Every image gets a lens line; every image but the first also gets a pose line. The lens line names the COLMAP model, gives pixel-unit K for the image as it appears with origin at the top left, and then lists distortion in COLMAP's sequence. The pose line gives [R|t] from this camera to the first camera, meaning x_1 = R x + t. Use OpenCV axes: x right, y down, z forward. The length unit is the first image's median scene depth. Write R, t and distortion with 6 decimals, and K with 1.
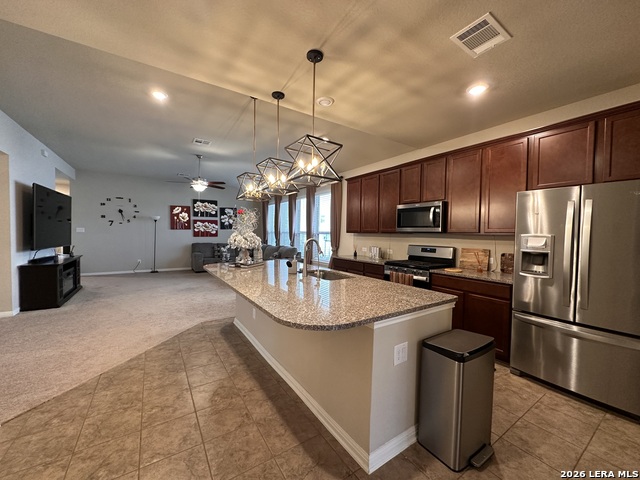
lens RADIAL K [[254.2, 0, 318.6], [0, 254.2, 240.4], [0, 0, 1]] dist [-0.002096, -0.000085]
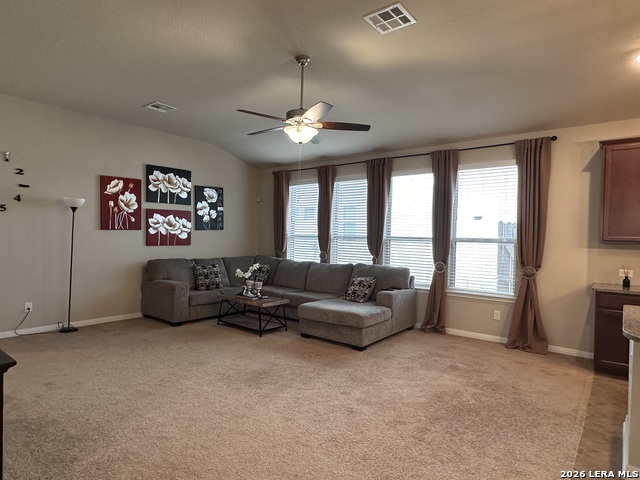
lens RADIAL K [[379.6, 0, 317.8], [0, 379.6, 242.7], [0, 0, 1]] dist [-0.004449, -0.001010]
pose [[0.953093, 0.000696, 0.302677, -0.440913], [0.001777, 0.999967, -0.007897, -0.015364], [-0.302673, 0.008064, 0.953060, 0.271558]]
